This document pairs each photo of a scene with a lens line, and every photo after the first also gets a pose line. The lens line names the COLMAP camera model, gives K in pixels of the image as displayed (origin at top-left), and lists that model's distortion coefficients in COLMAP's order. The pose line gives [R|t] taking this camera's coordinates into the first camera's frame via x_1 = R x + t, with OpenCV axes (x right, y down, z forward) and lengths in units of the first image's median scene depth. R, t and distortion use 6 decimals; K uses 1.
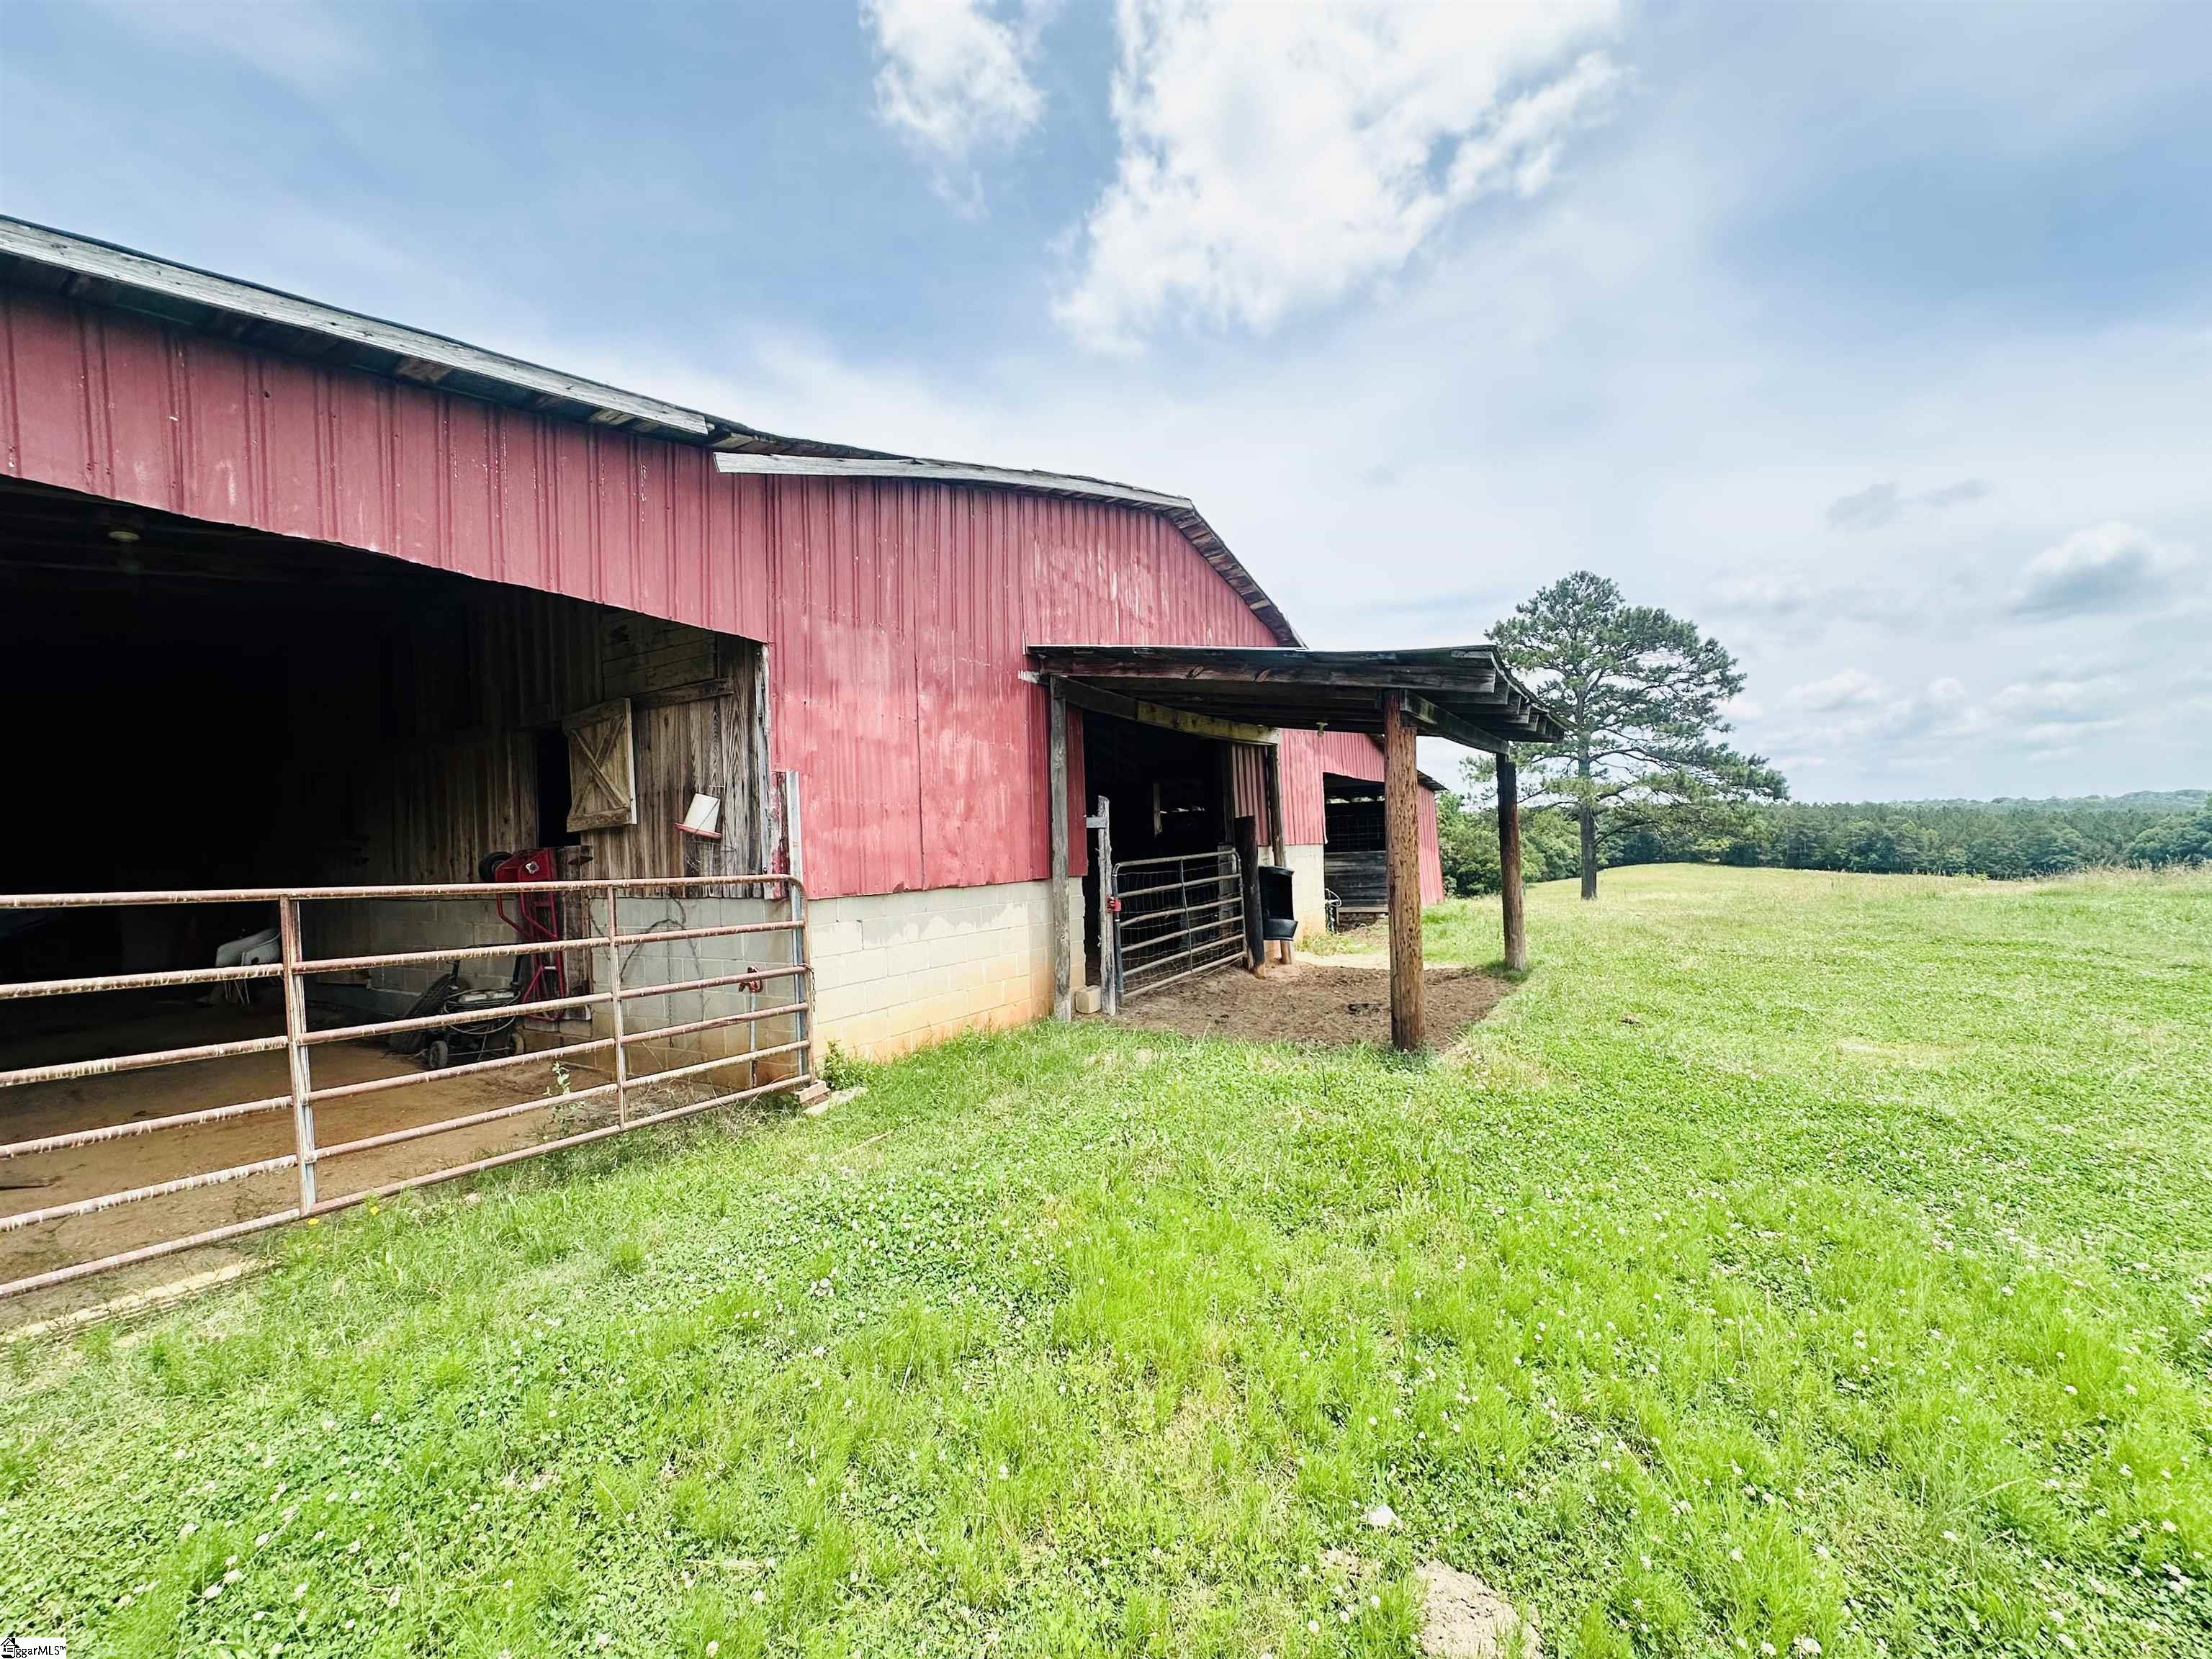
lens RADIAL K [[880.5, 0, 1105.4], [0, 880.5, 824.1], [0, 0, 1]] dist [0.001577, 0.001295]
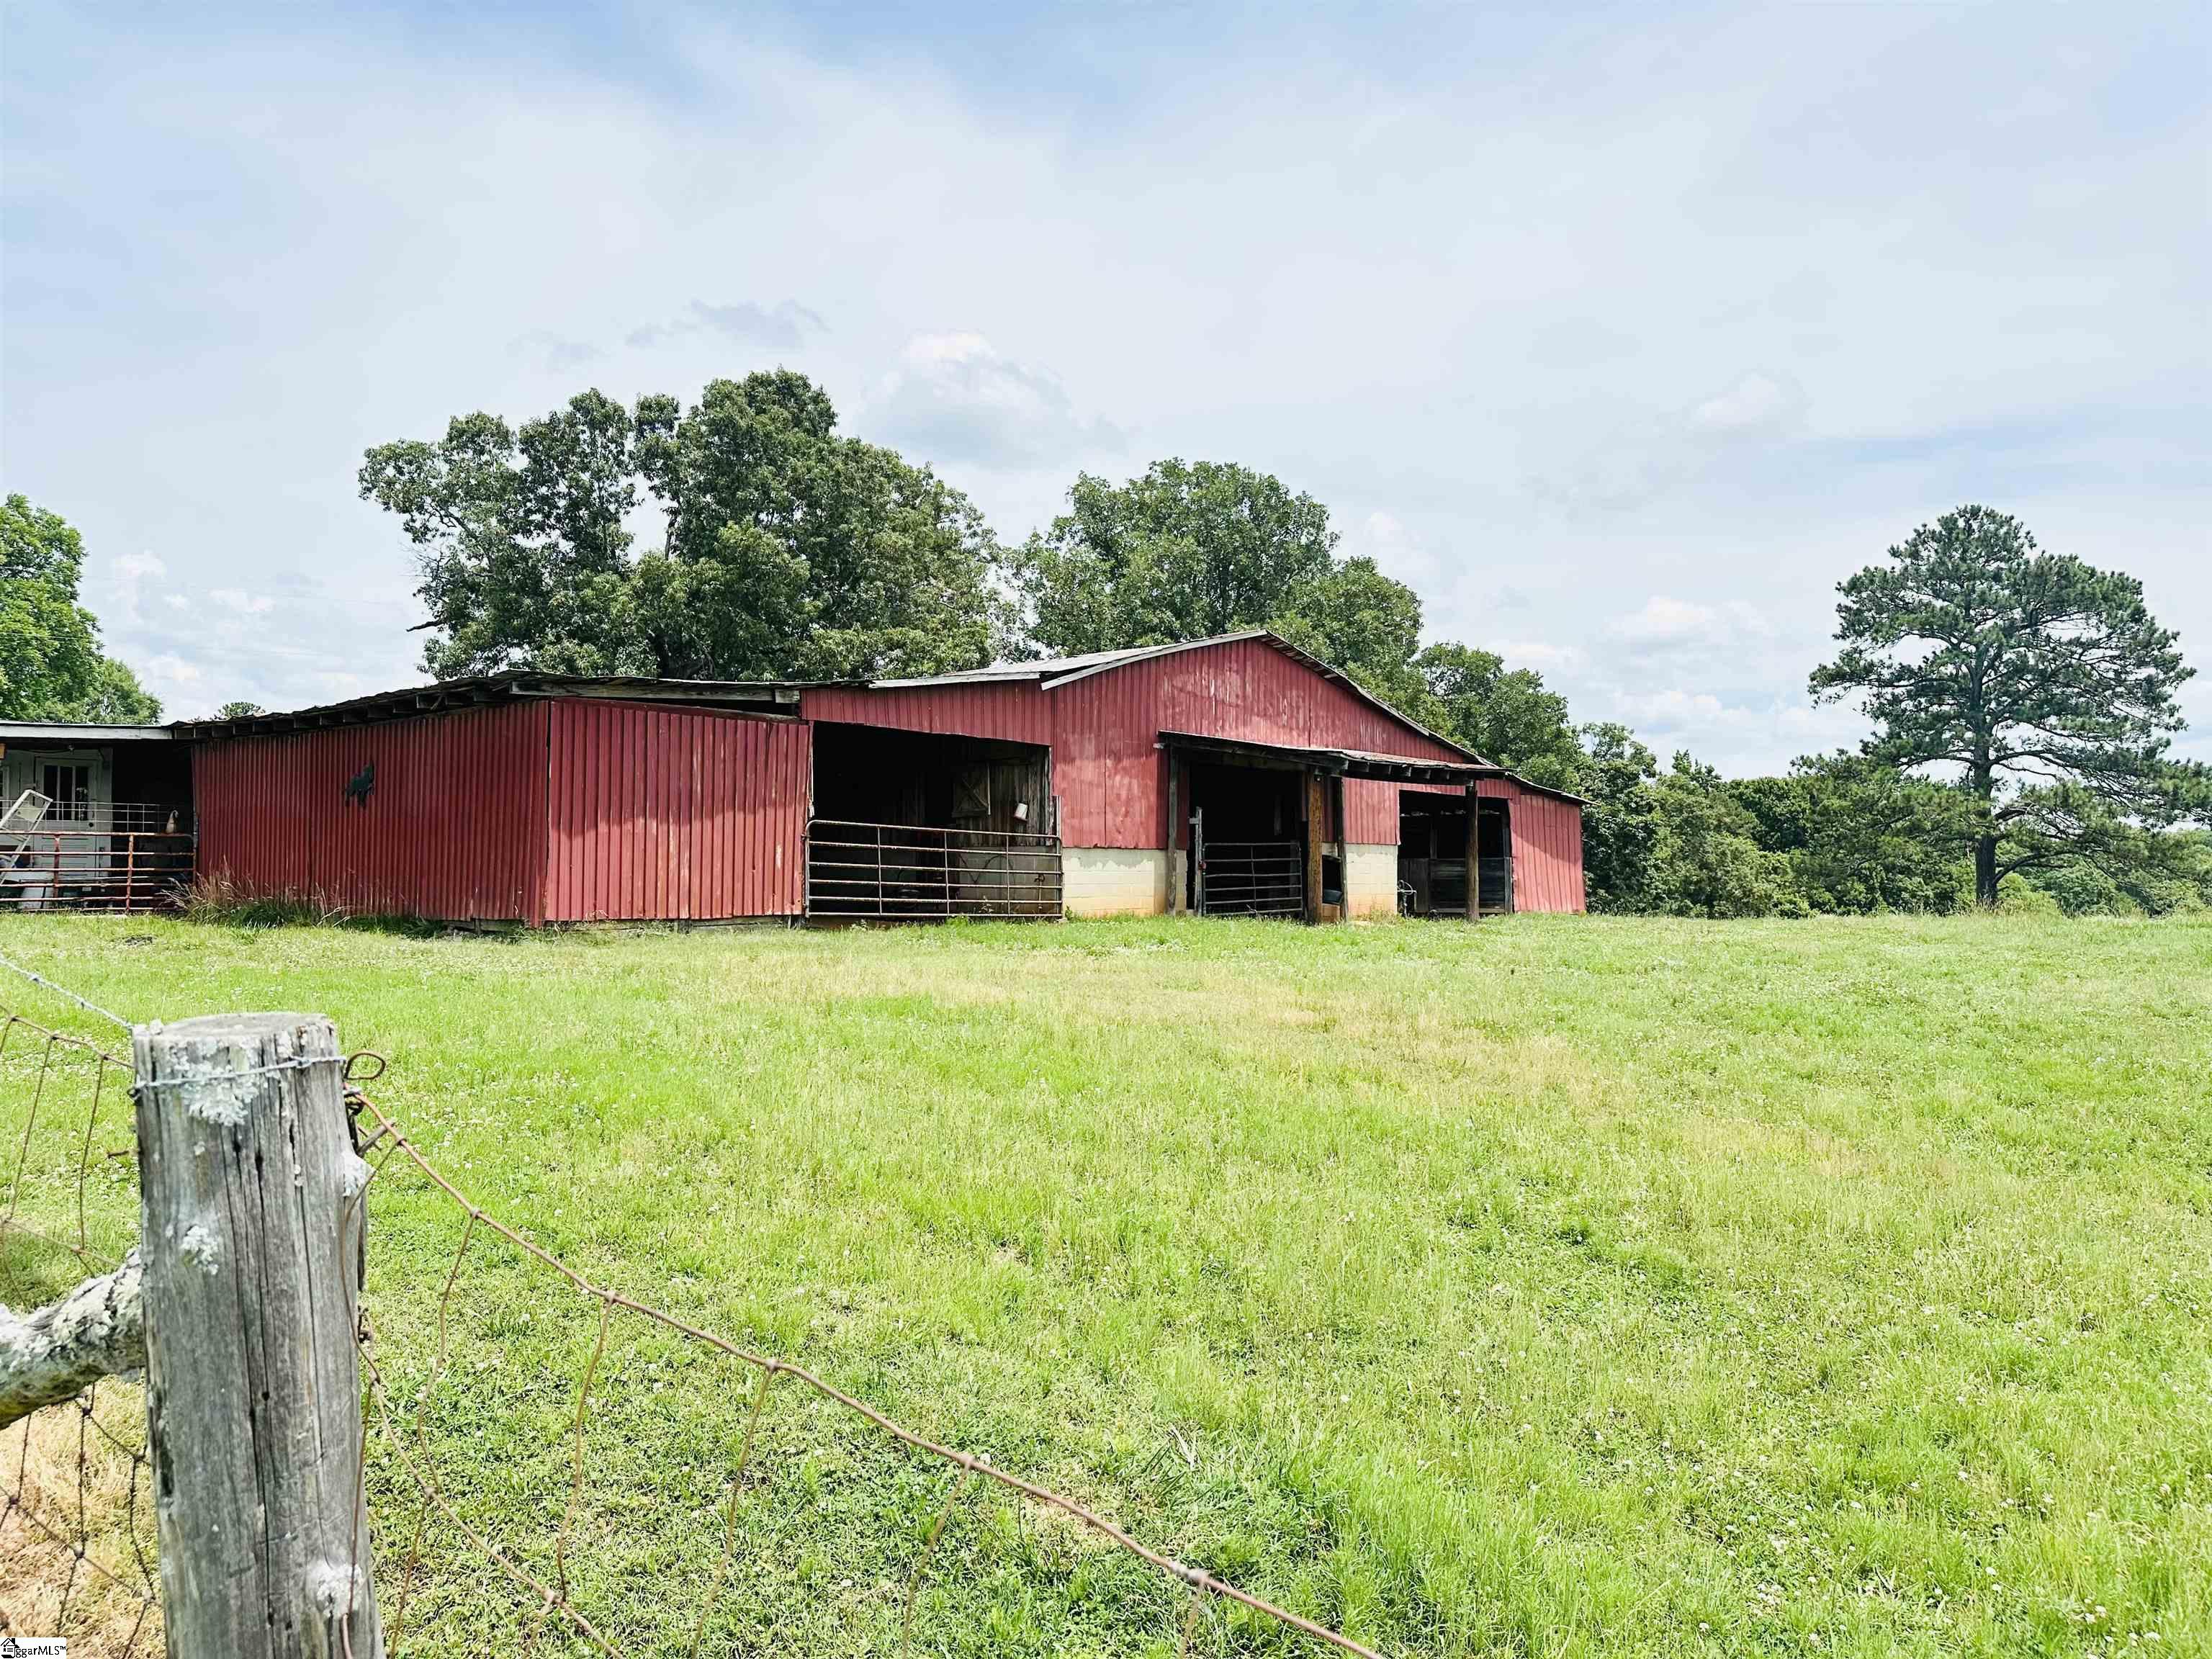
lens RADIAL K [[1588.0, 0, 1155.5], [0, 1588.0, 809.2], [0, 0, 1]] dist [0.084225, -0.061749]
pose [[0.990257, 0.028147, -0.136379, 0.392112], [-0.030626, 0.999401, -0.016111, 0.031714], [0.135844, 0.020131, 0.990526, -2.507852]]
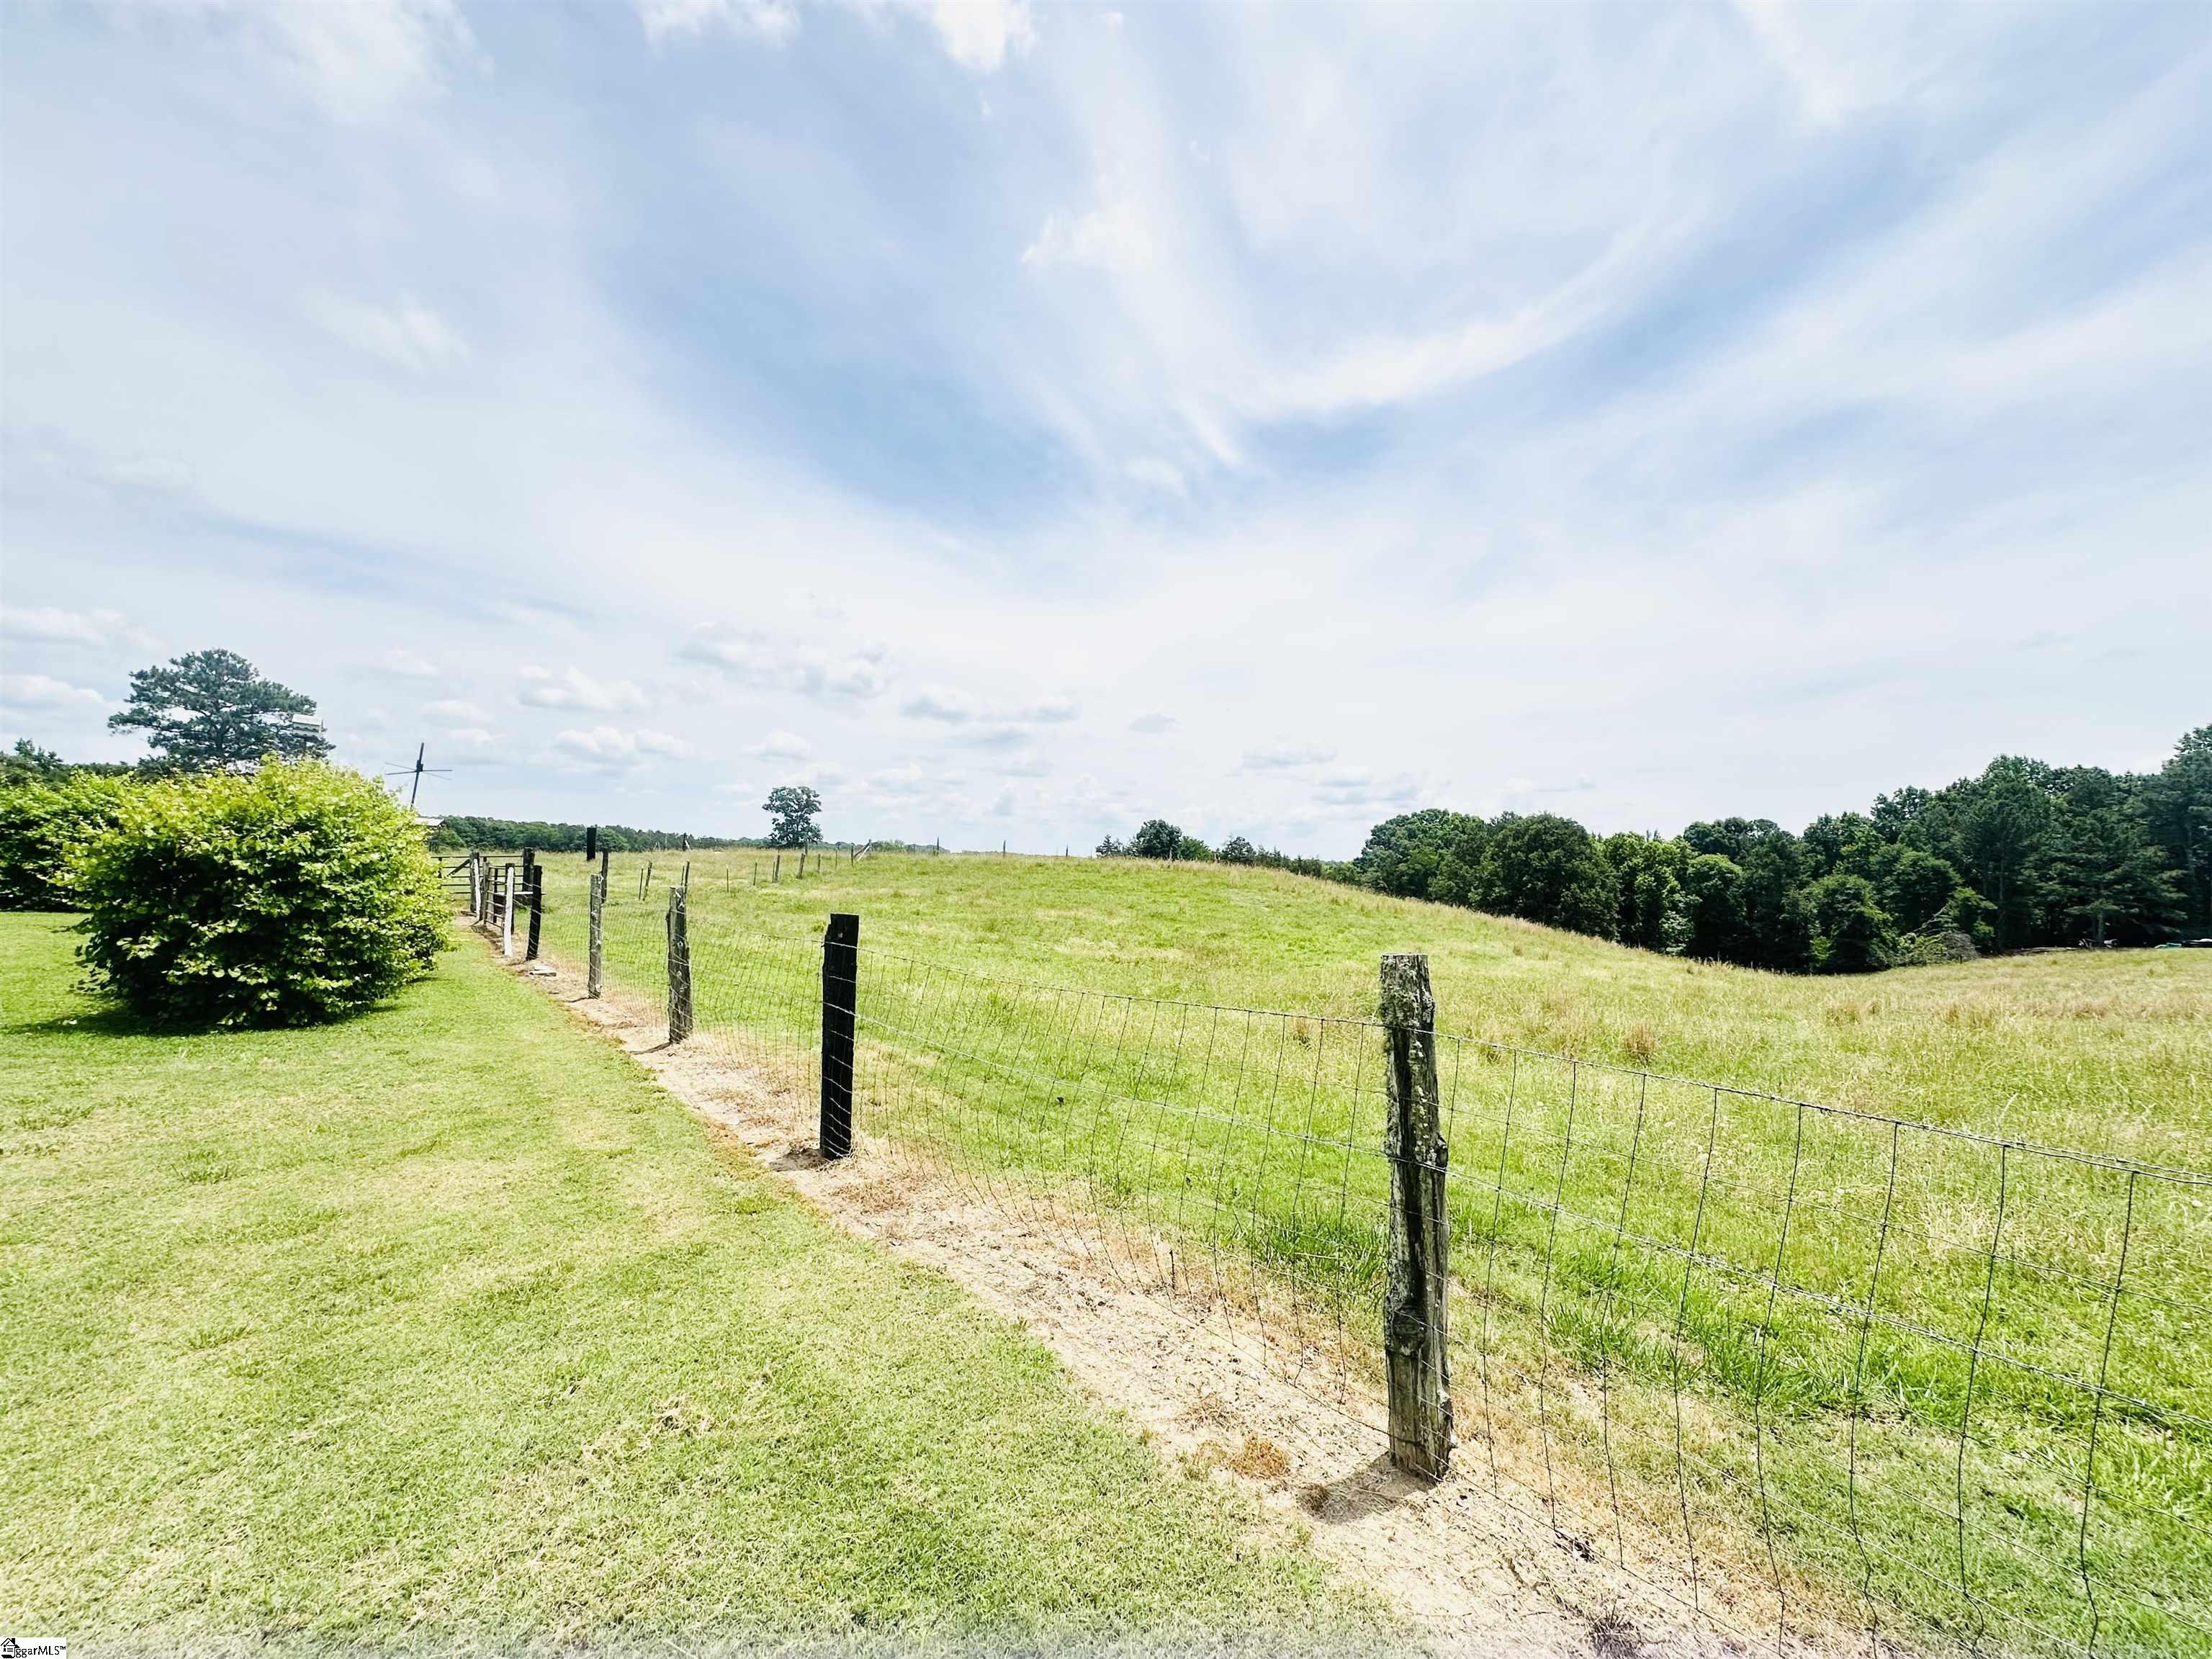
lens RADIAL K [[880.5, 0, 1114.6], [0, 880.5, 826.0], [0, 0, 1]] dist [0.001577, 0.001295]
pose [[0.487914, 0.085656, 0.868679, 0.049955], [-0.066831, 0.995918, -0.060666, -0.014865], [-0.870330, -0.028455, 0.491647, -6.450718]]
